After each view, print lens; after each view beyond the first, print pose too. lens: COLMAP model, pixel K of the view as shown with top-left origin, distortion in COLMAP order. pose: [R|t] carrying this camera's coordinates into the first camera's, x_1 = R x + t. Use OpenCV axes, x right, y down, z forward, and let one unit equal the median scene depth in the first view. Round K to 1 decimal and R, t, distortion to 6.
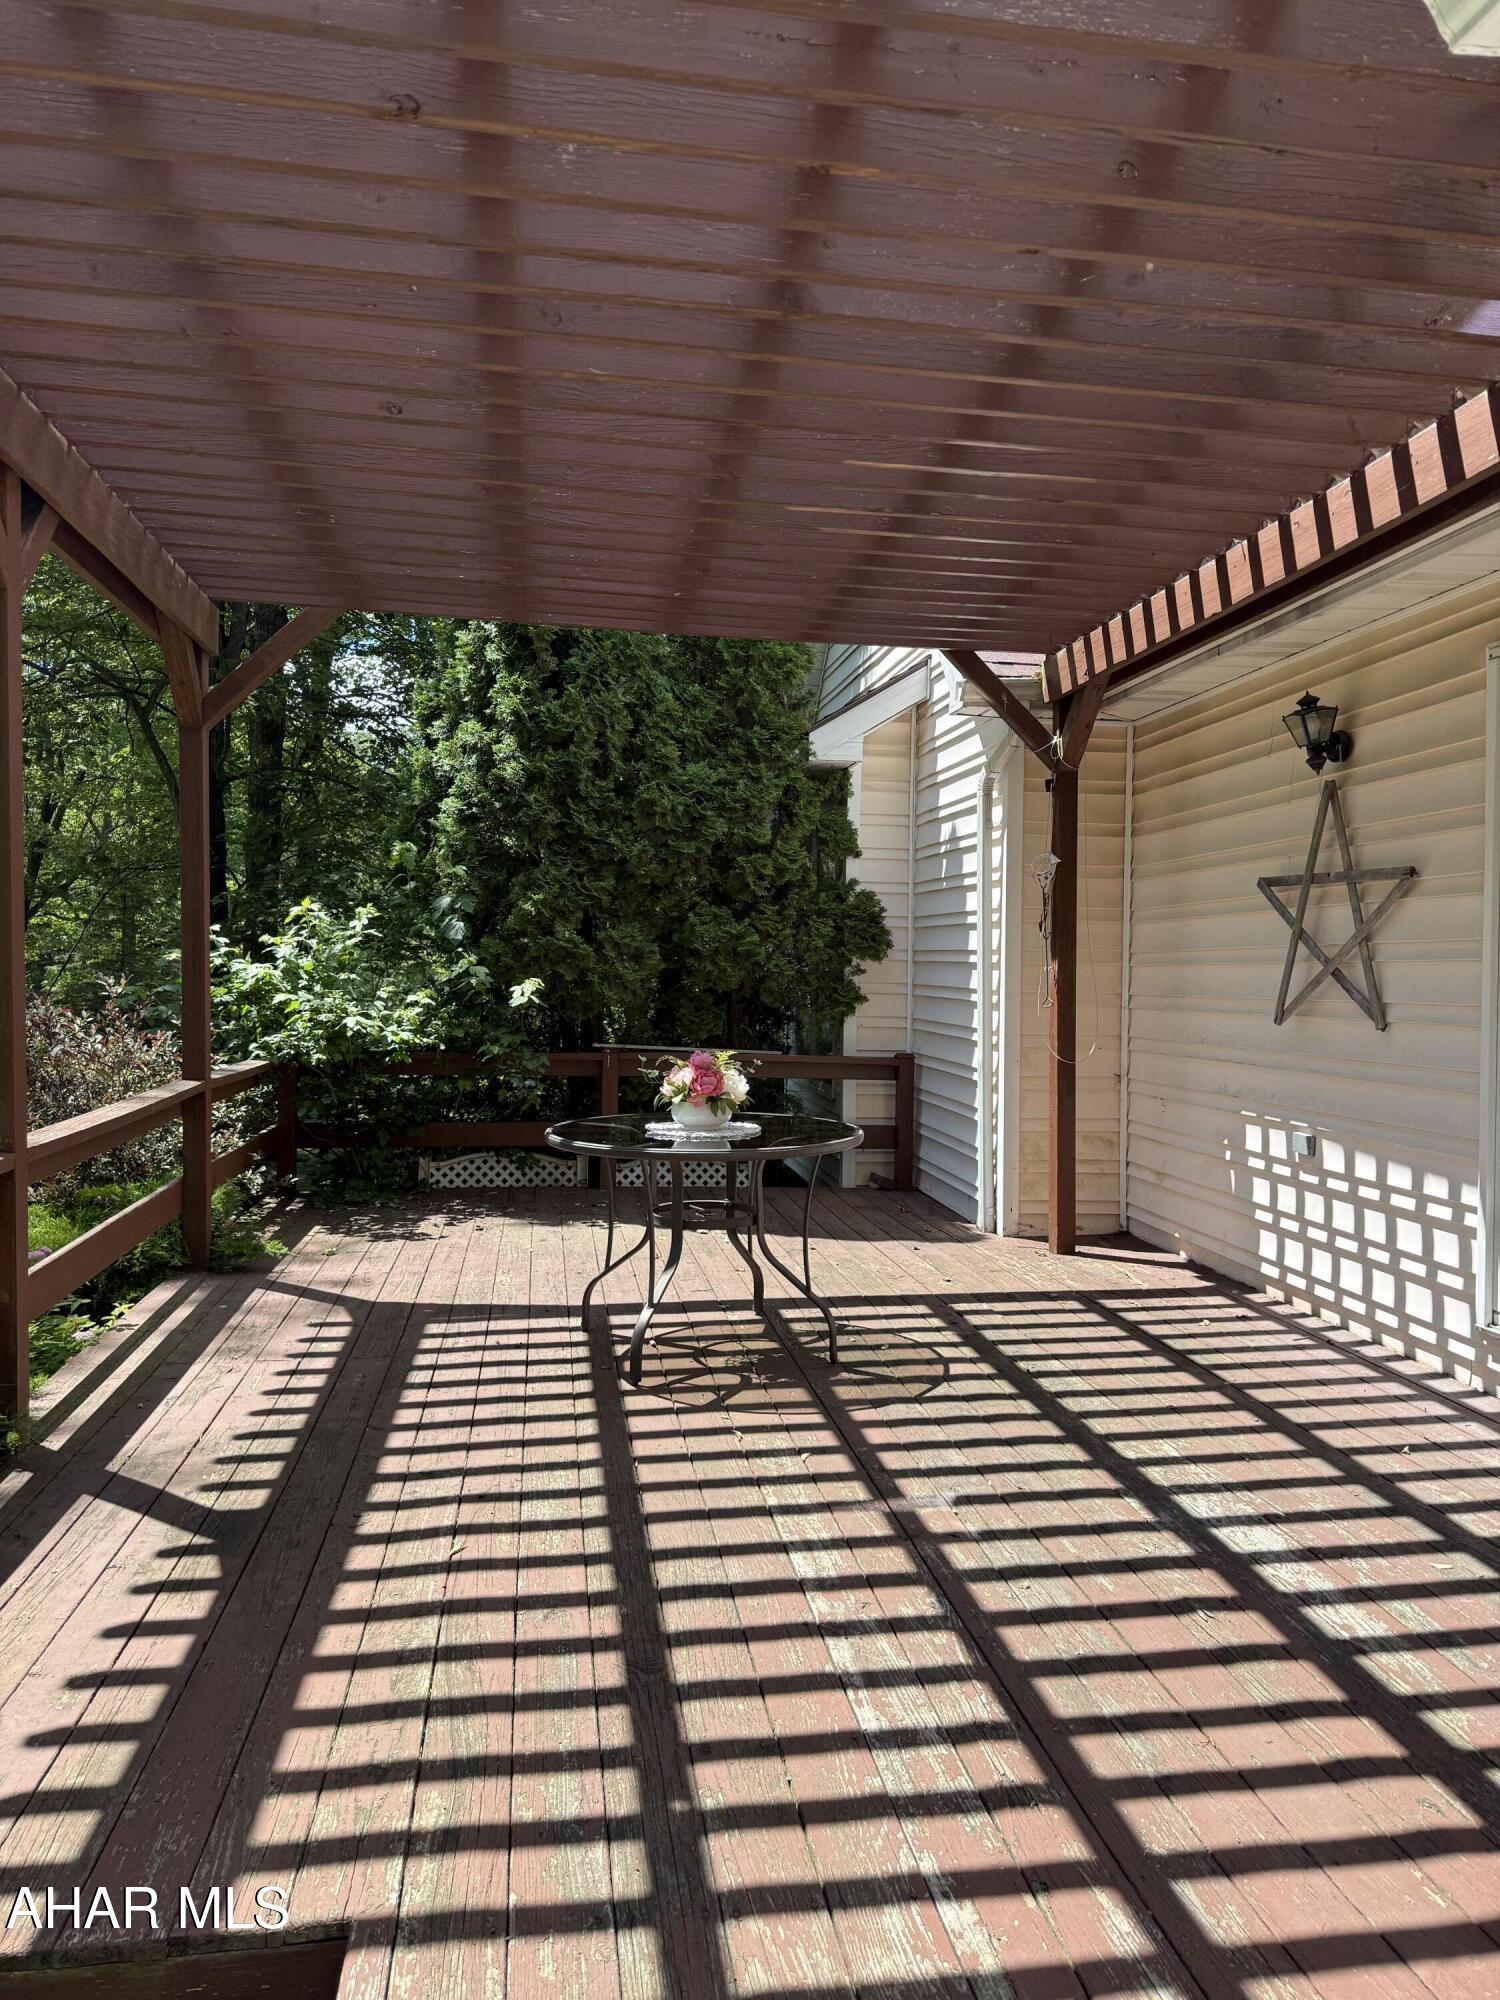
lens RADIAL K [[1401.1, 0, 757.9], [0, 1401.1, 1007.8], [0, 0, 1]] dist [0.054399, -0.070271]
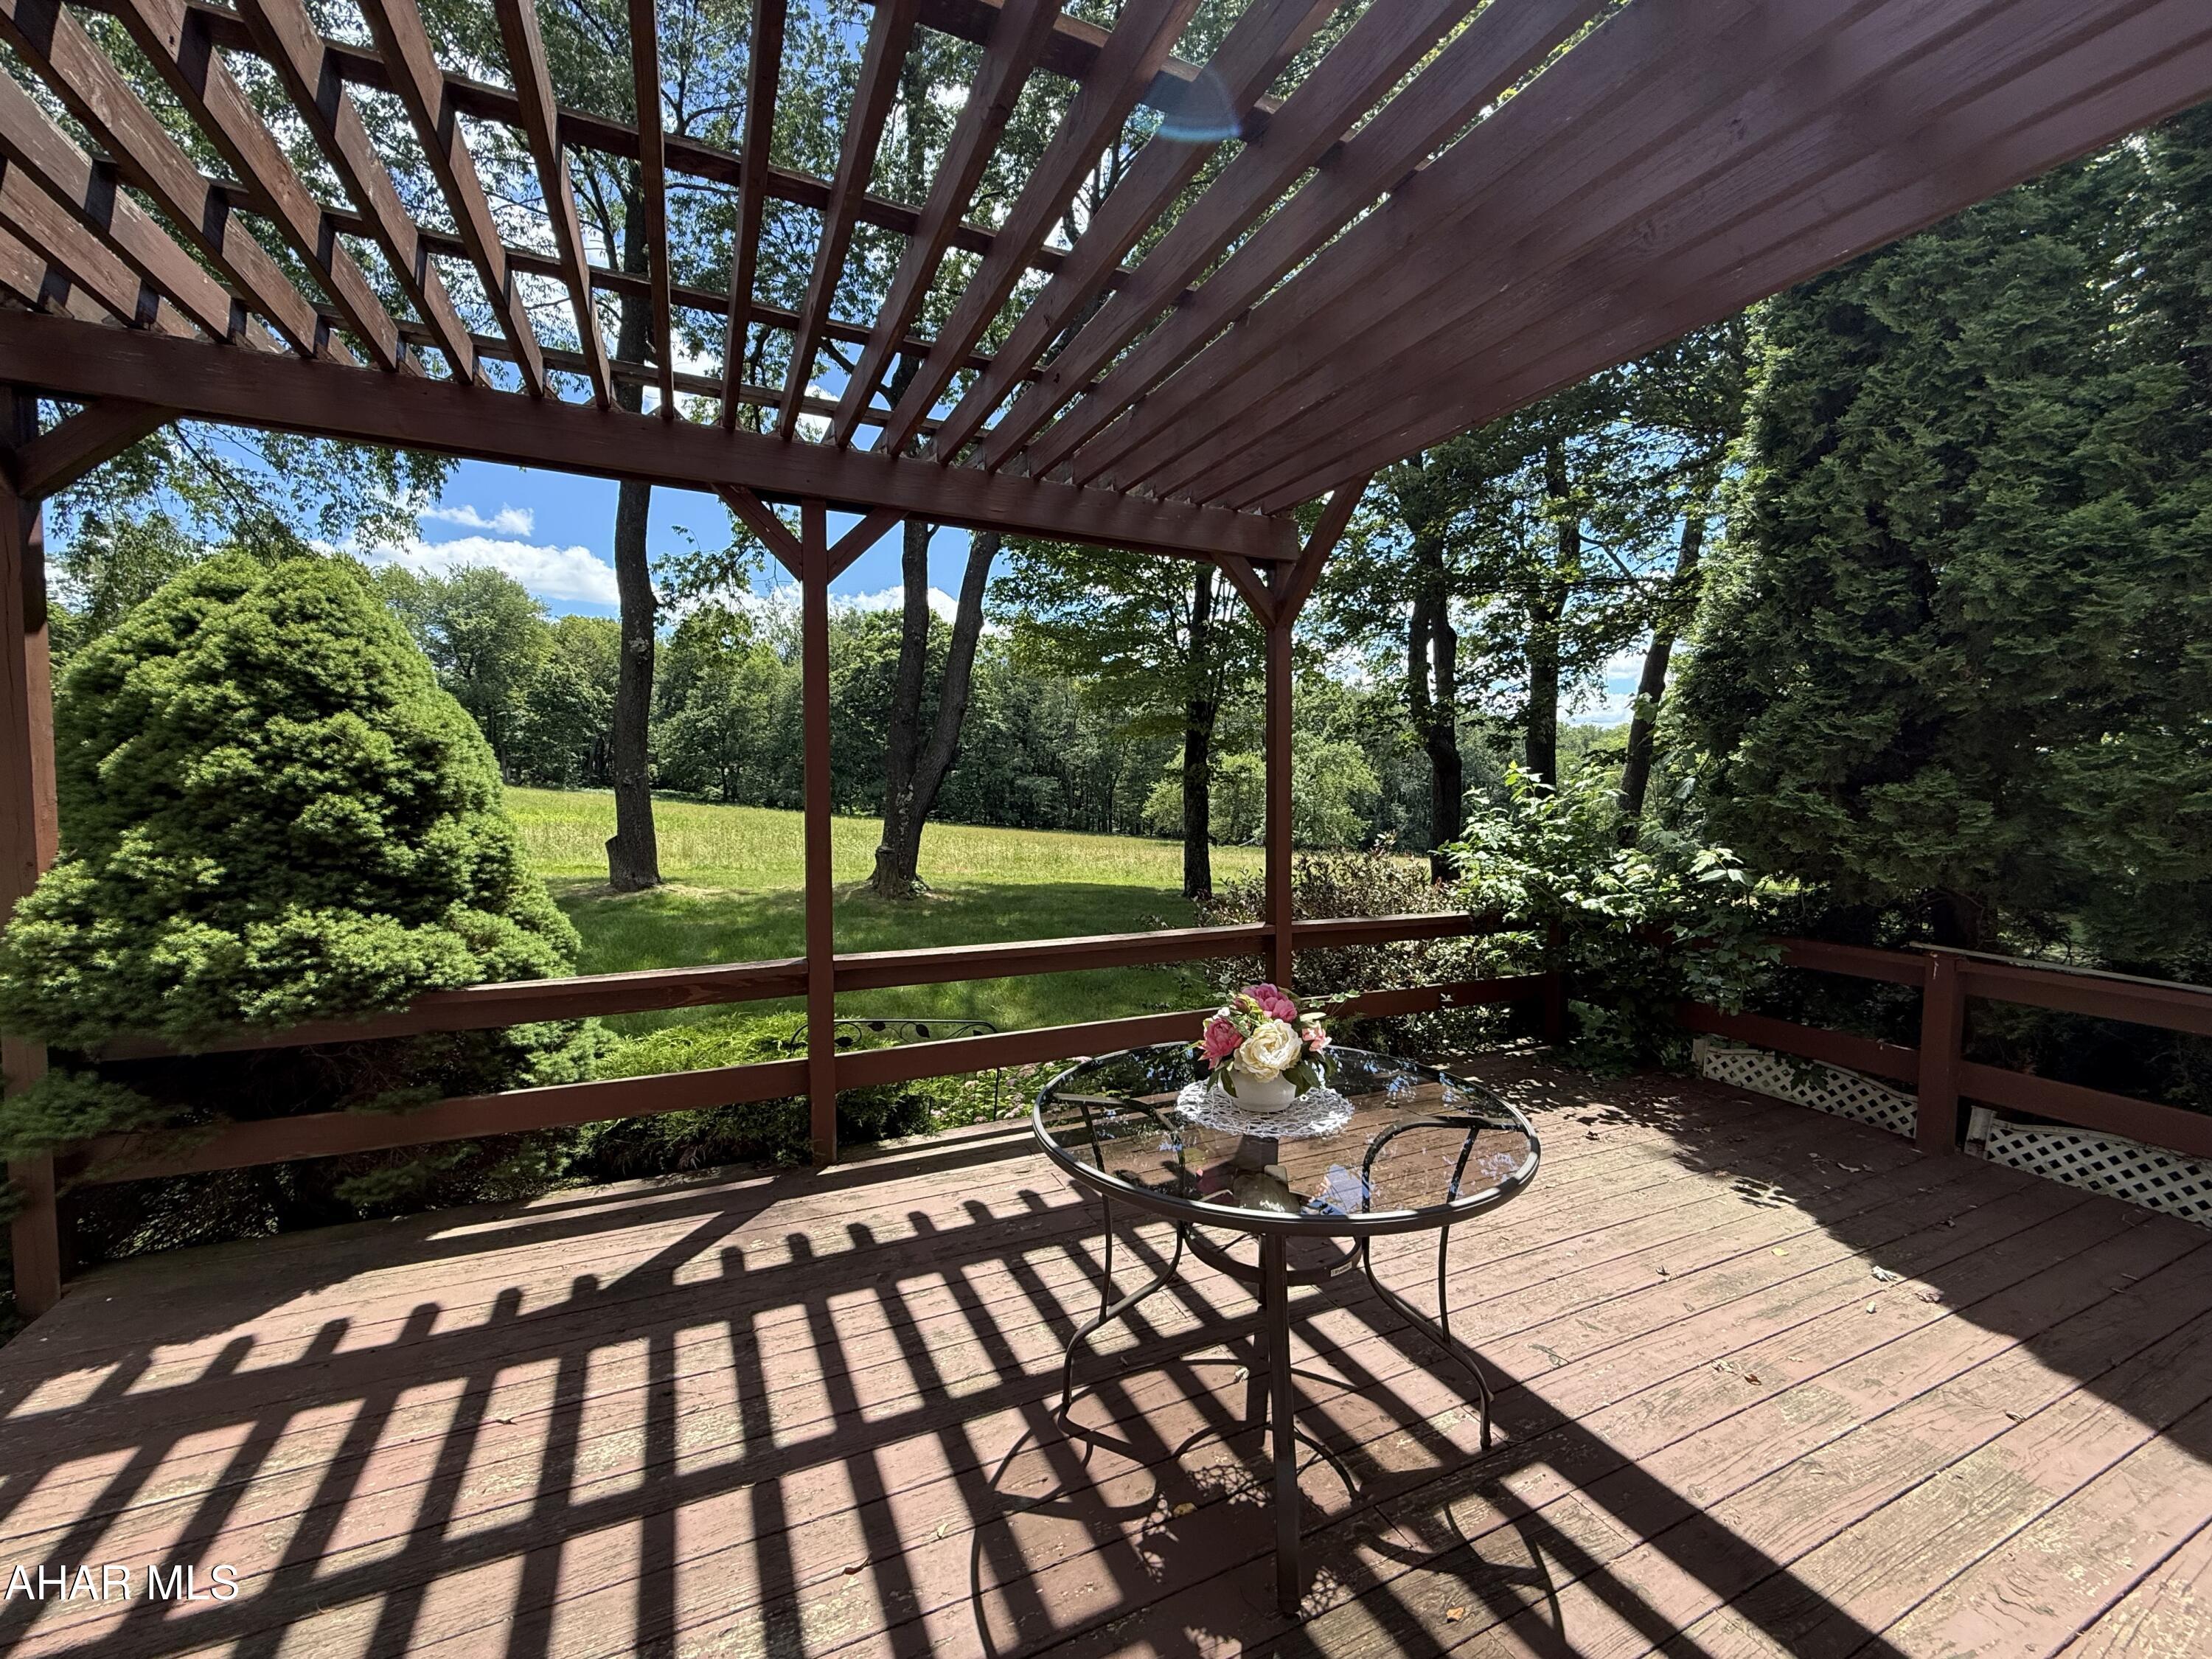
lens RADIAL K [[887.1, 0, 1109.4], [0, 887.1, 829.8], [0, 0, 1]] dist [-0.000043, -0.000261]
pose [[0.274327, 0.030272, -0.961160, 0.384025], [-0.029533, 0.999298, 0.023044, -0.055765], [0.961183, 0.022065, 0.275028, 0.917929]]
